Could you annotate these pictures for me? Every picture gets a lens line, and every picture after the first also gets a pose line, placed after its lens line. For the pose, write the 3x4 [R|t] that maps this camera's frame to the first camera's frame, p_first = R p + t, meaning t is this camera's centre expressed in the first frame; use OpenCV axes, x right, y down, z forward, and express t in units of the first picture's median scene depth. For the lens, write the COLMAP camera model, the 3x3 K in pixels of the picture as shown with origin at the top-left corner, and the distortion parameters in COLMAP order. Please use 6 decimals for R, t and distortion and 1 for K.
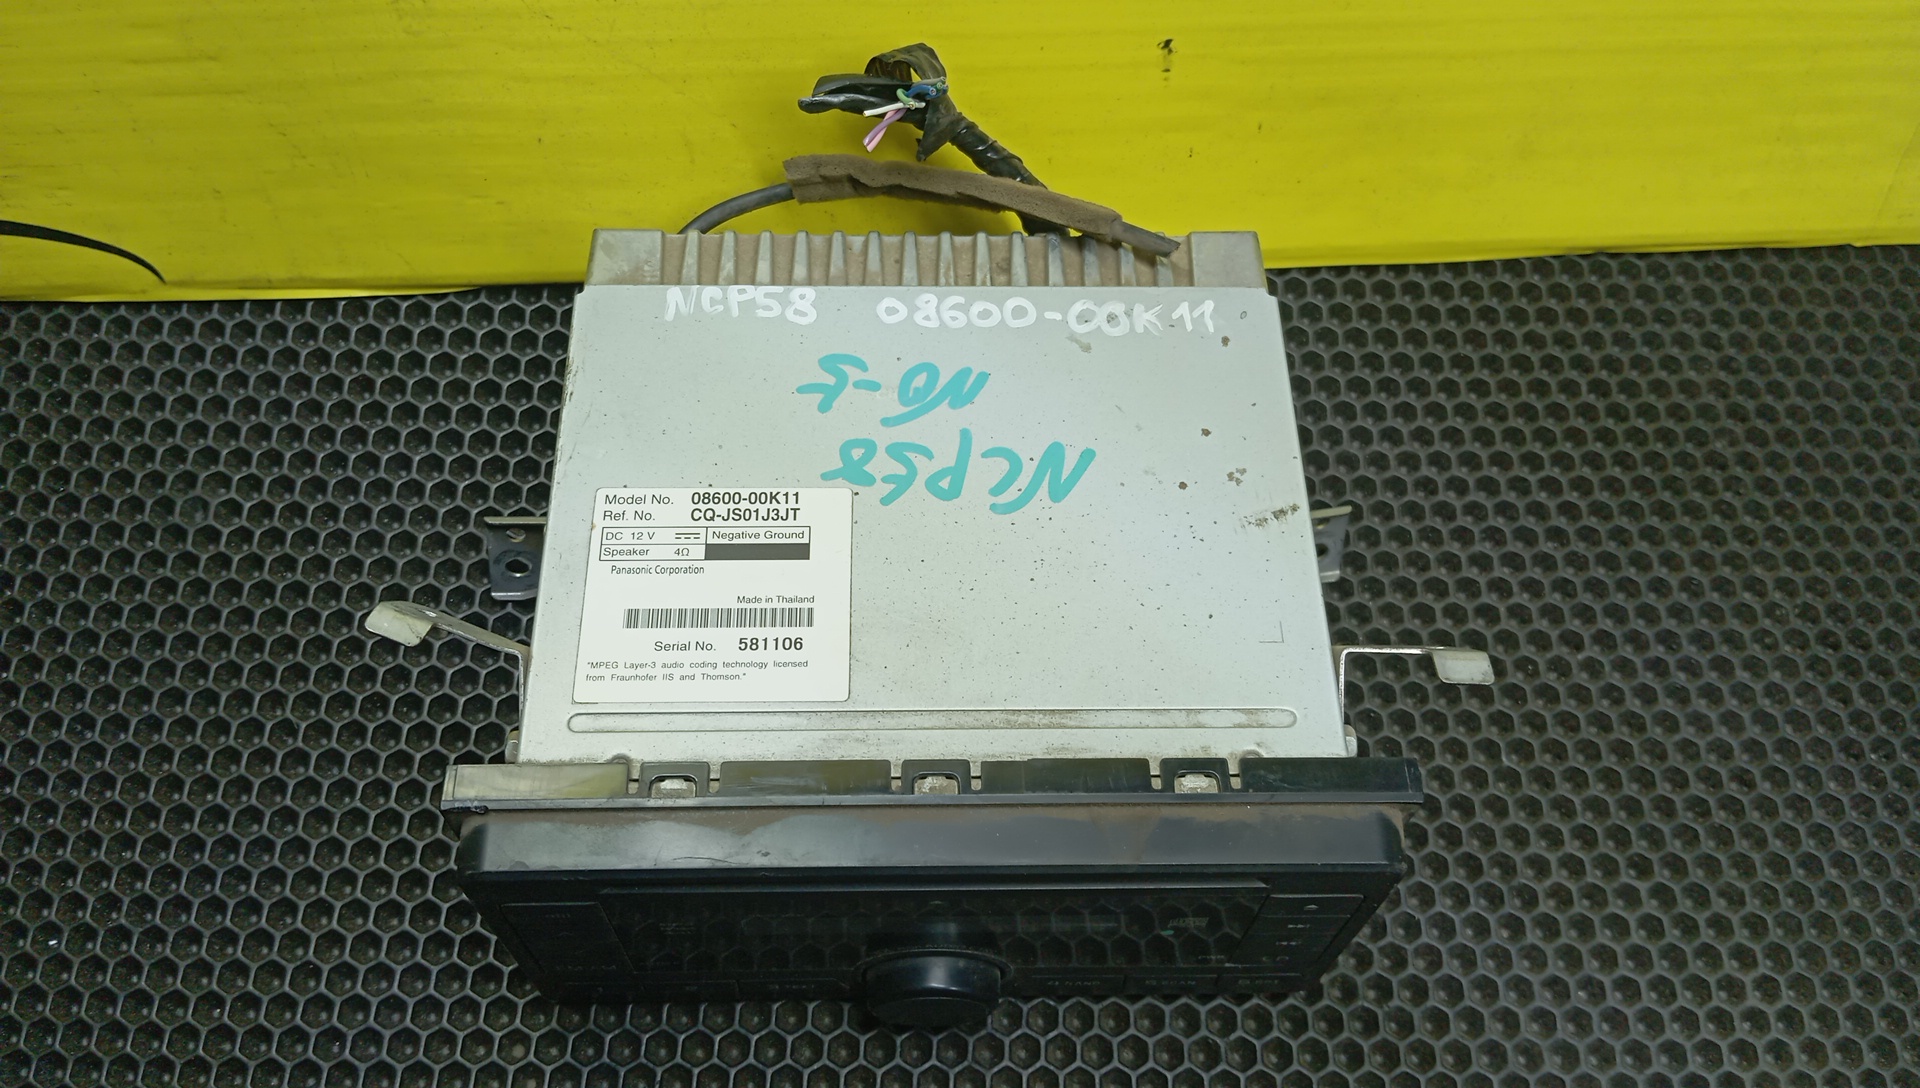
lens RADIAL K [[1625.2, 0, 954.3], [0, 1625.2, 545.2], [0, 0, 1]] dist [0.043299, -0.149635]
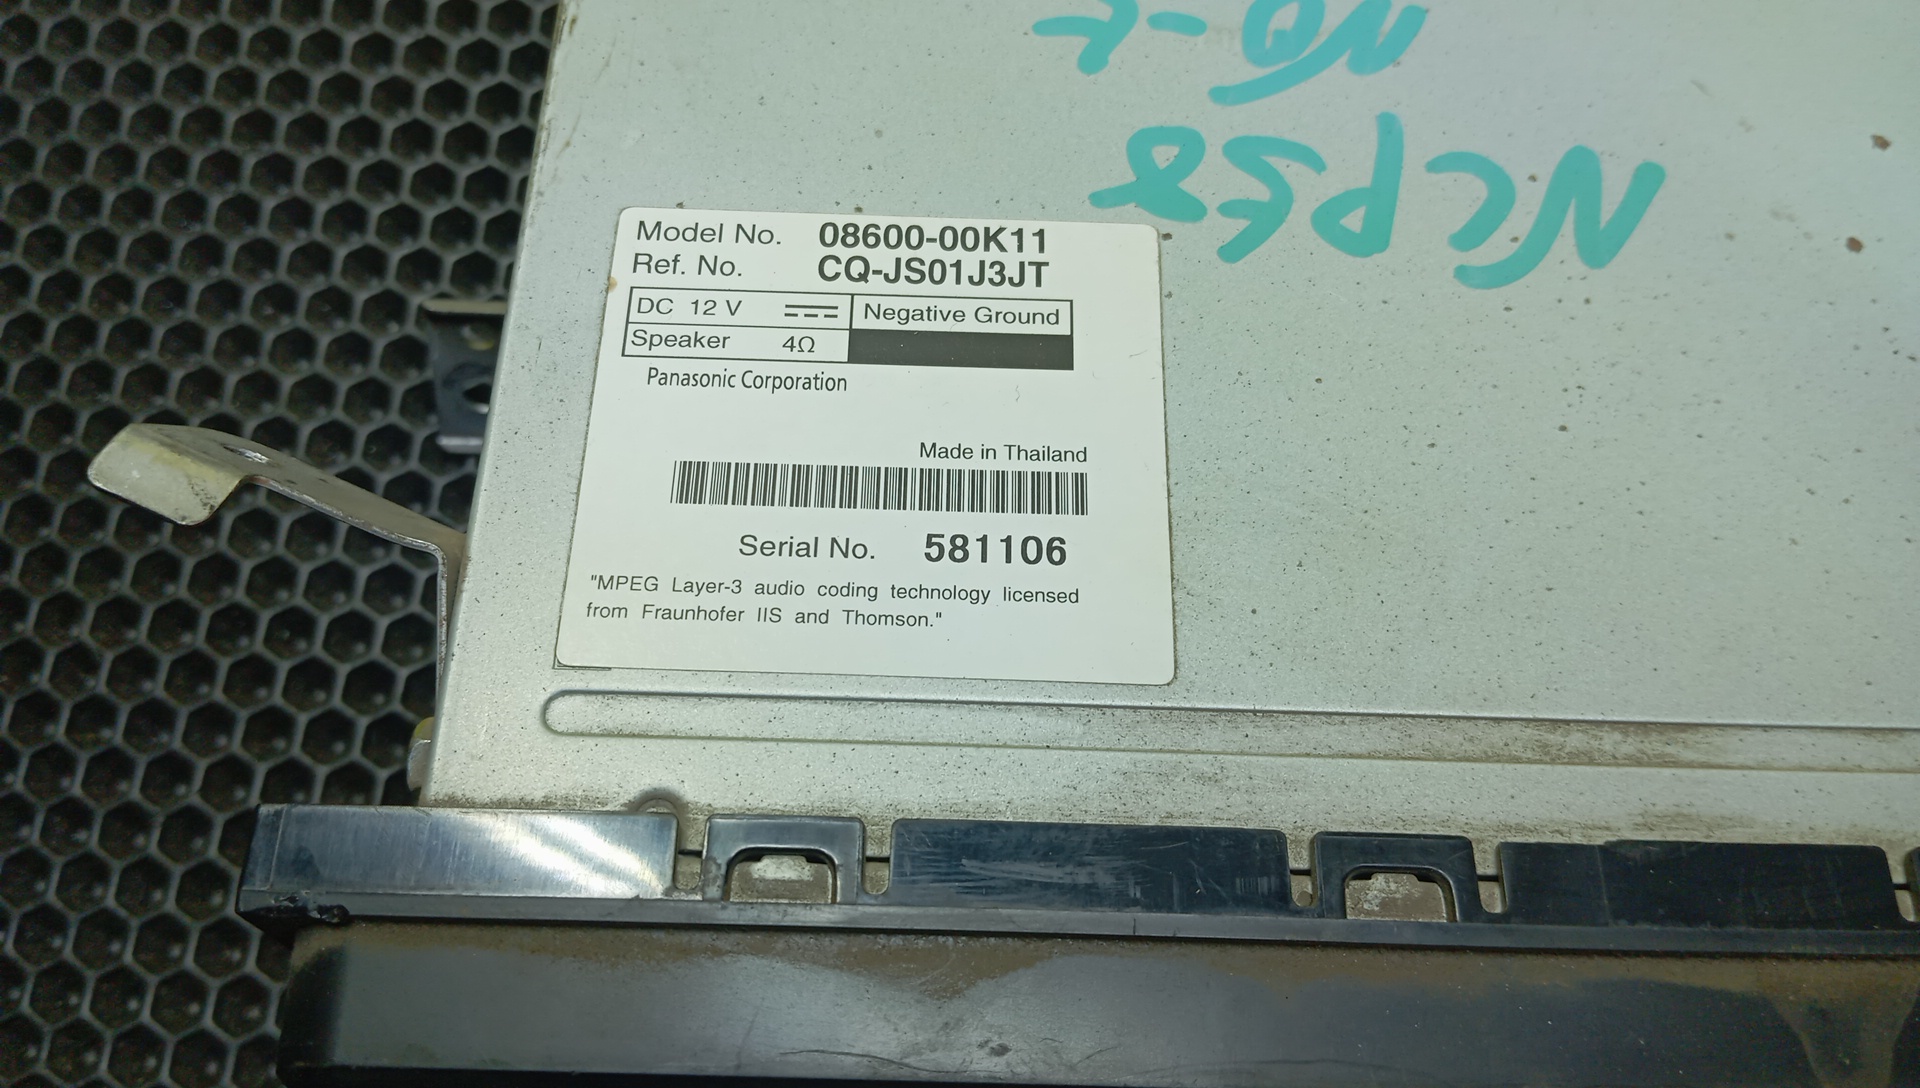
lens RADIAL K [[1625.2, 0, 948.7], [0, 1625.2, 563.4], [0, 0, 1]] dist [0.043299, -0.149635]
pose [[0.999121, 0.035832, -0.021756, -0.115404], [-0.034147, 0.996715, 0.073433, 0.031854], [0.024316, -0.072625, 0.997063, 0.547332]]
